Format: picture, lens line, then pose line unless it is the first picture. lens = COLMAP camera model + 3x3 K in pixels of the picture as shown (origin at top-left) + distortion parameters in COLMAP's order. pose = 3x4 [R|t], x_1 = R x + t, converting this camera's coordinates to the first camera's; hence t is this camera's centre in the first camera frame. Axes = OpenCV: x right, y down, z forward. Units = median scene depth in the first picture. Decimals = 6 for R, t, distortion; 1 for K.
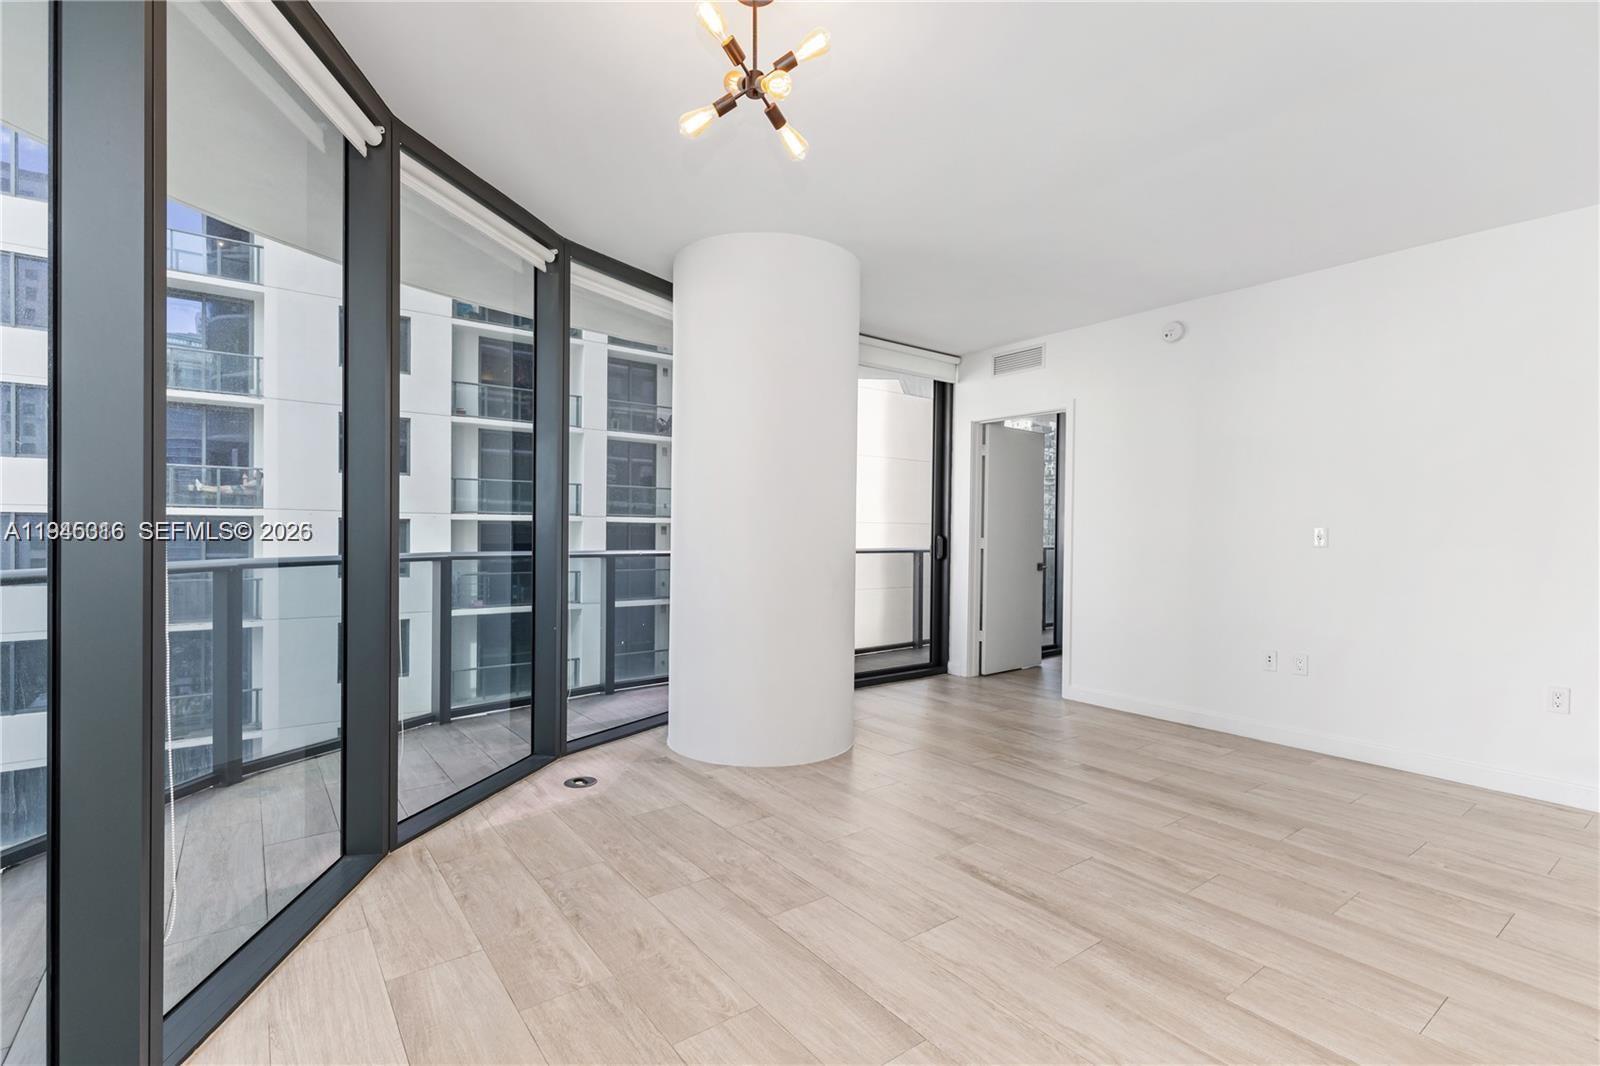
lens RADIAL K [[732.7, 0, 777.4], [0, 732.7, 550.0], [0, 0, 1]] dist [-0.000889, -0.000950]
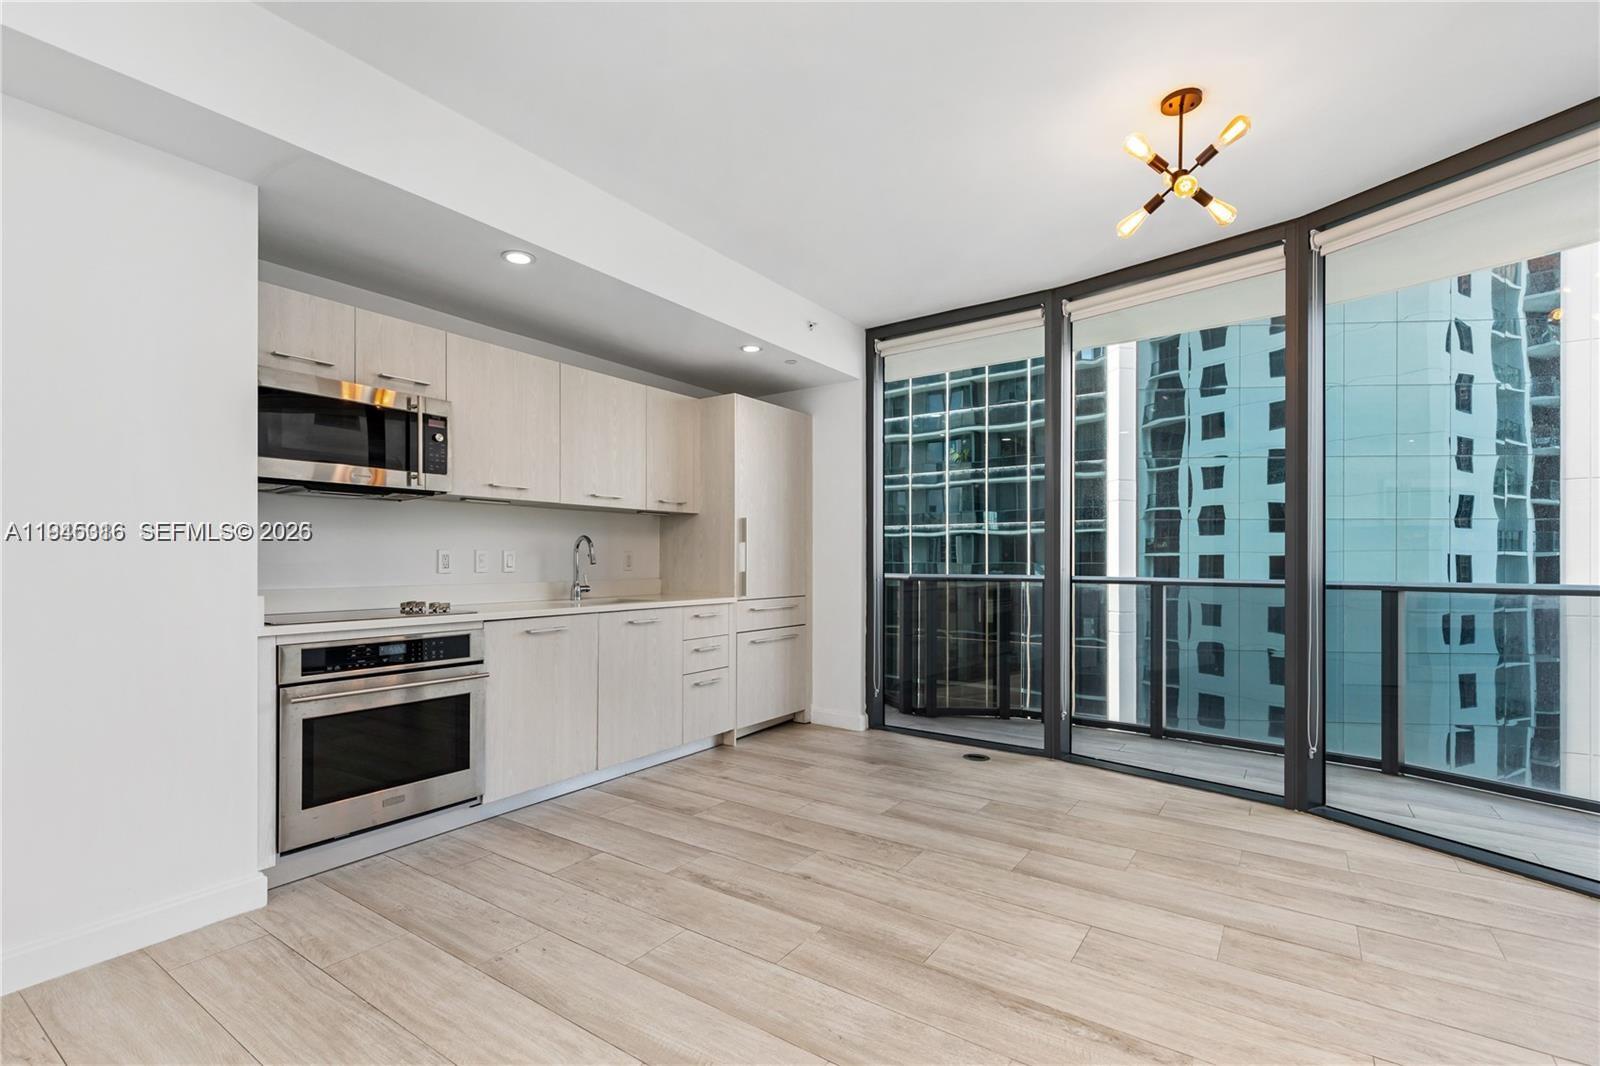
lens RADIAL K [[724.7, 0, 782.7], [0, 724.7, 553.7], [0, 0, 1]] dist [0.006998, -0.001811]
pose [[-0.944778, -0.012455, -0.327475, 0.569016], [-0.017855, 0.999750, 0.013486, -0.003591], [0.327225, 0.018588, -0.944764, 1.112025]]
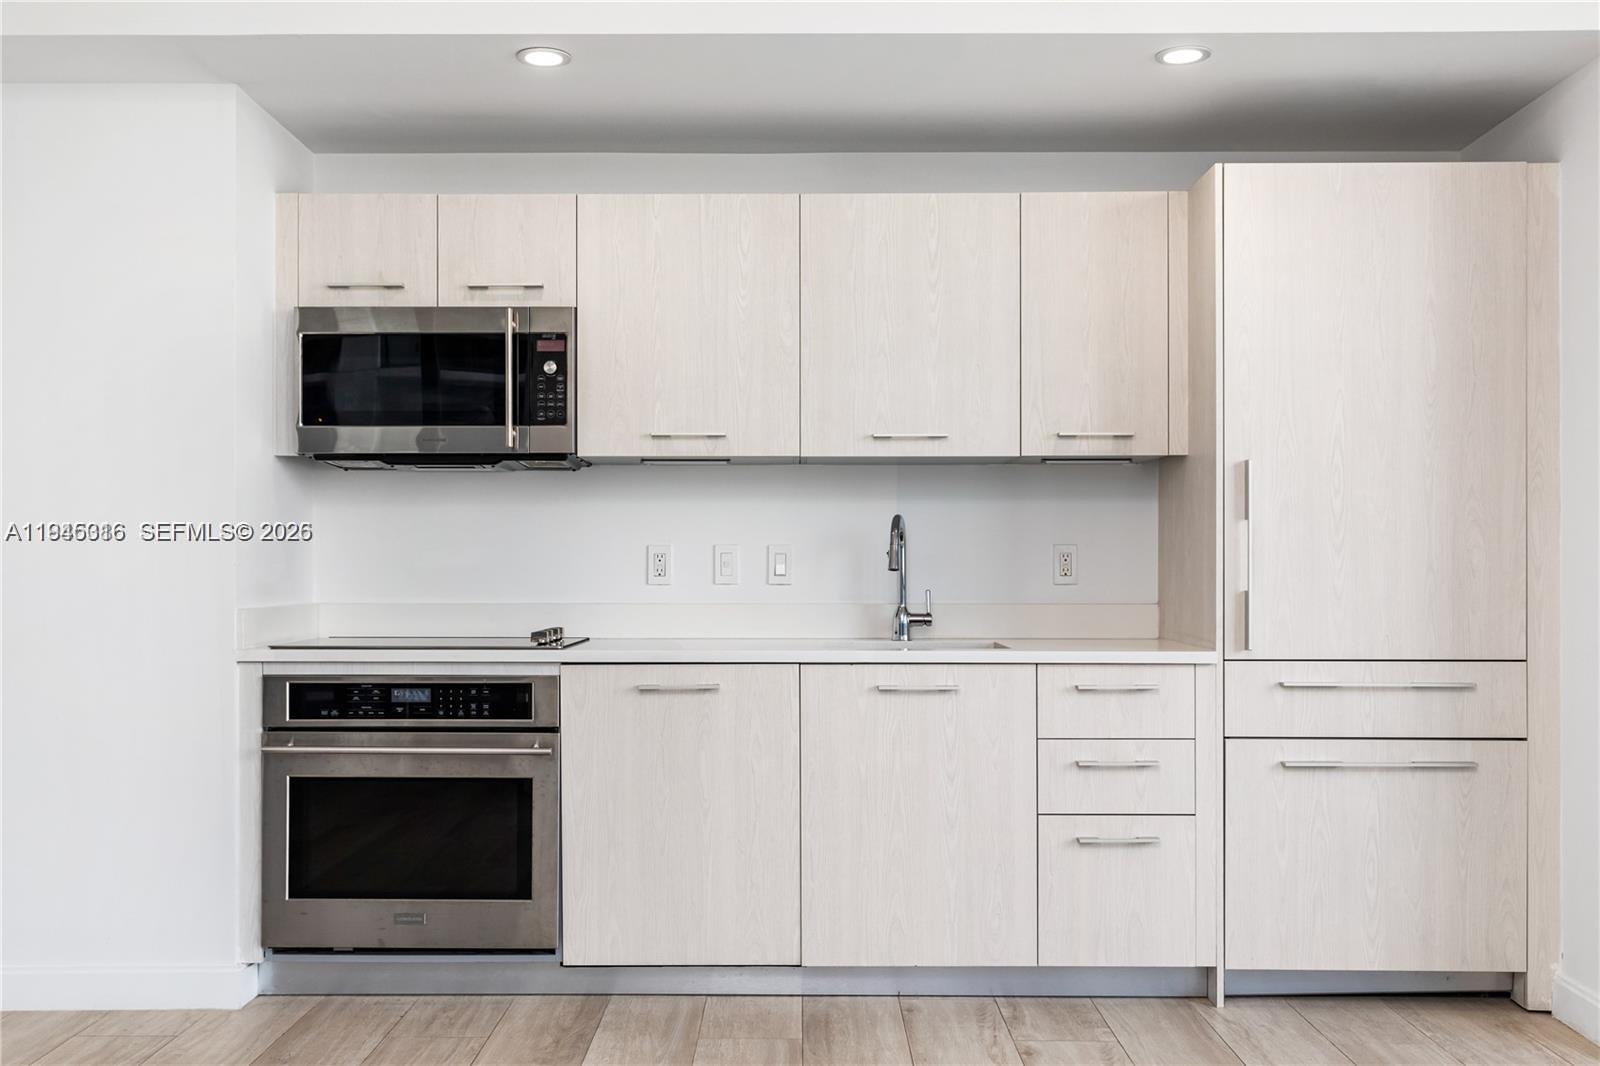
lens RADIAL K [[1539.2, 0, 786.8], [0, 1539.2, 549.8], [0, 0, 1]] dist [-0.002446, 0.012156]
pose [[-0.812683, -0.004448, 0.582689, -0.162841], [0.007898, 0.999795, 0.018648, -0.006868], [-0.582652, 0.019757, -0.812481, 0.986407]]
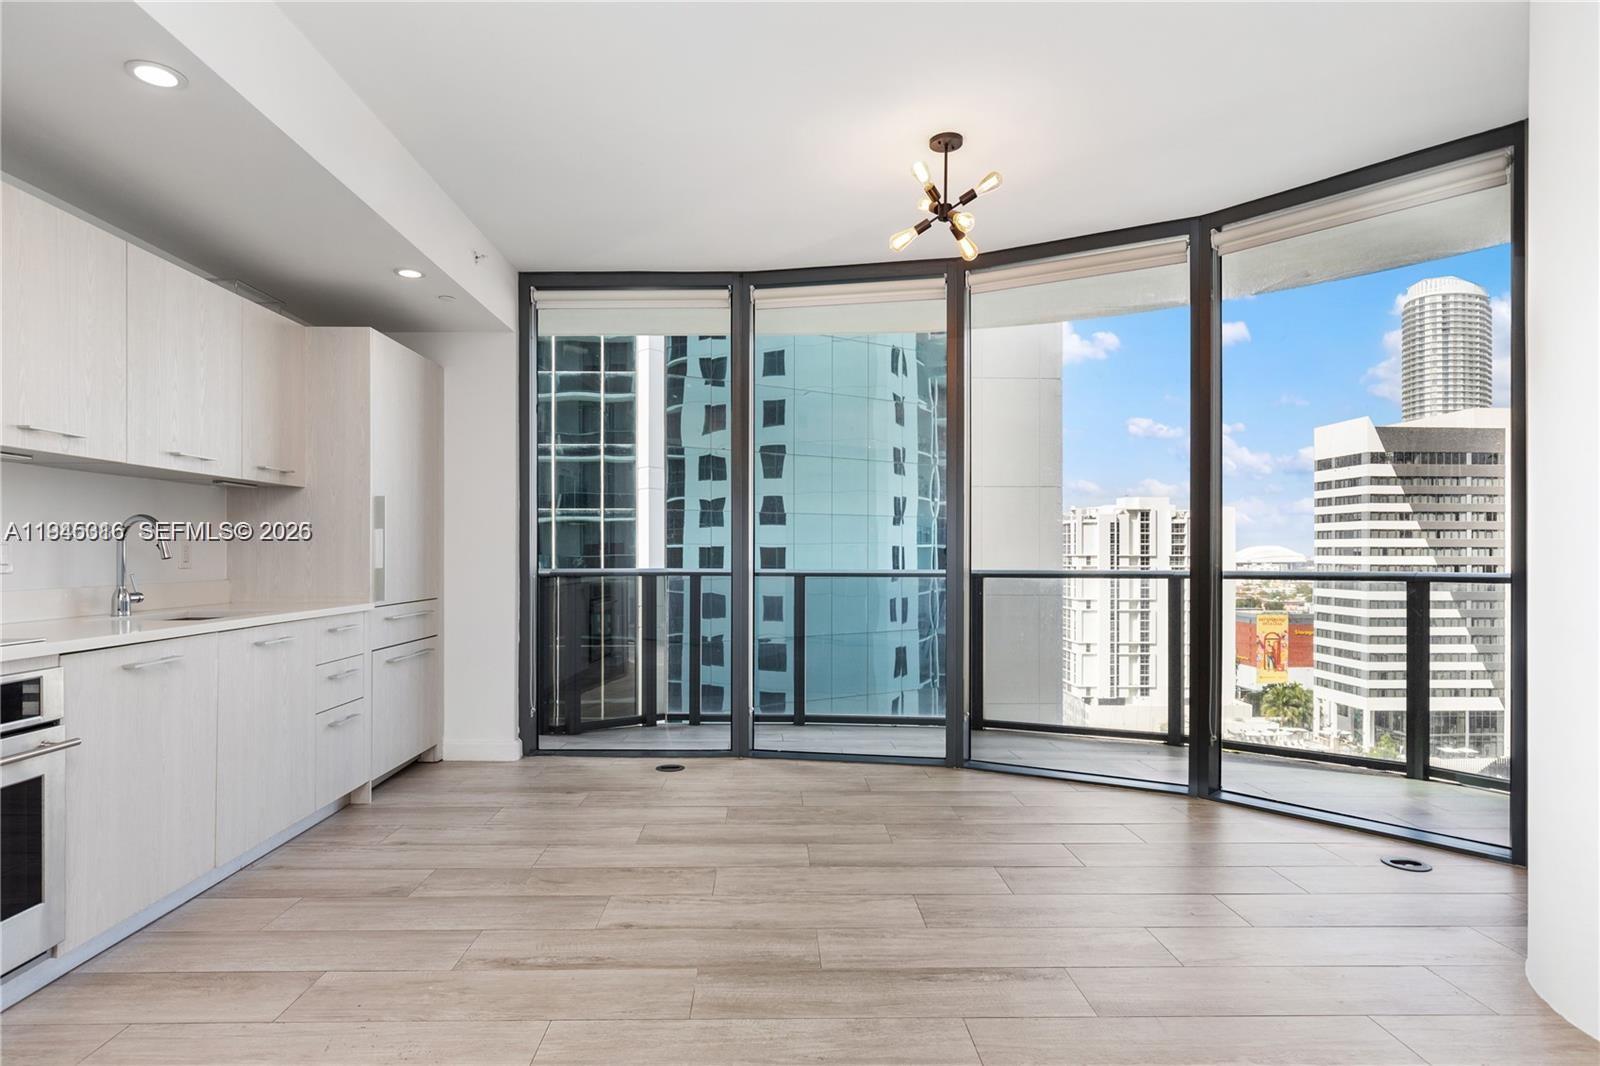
lens RADIAL K [[846.7, 0, 776.1], [0, 846.7, 544.0], [0, 0, 1]] dist [0.002765, -0.000027]
pose [[-0.573742, -0.016427, -0.818871, 0.828863], [-0.026873, 0.999638, -0.001224, 0.002275], [0.818595, 0.021303, -0.573976, 0.949044]]
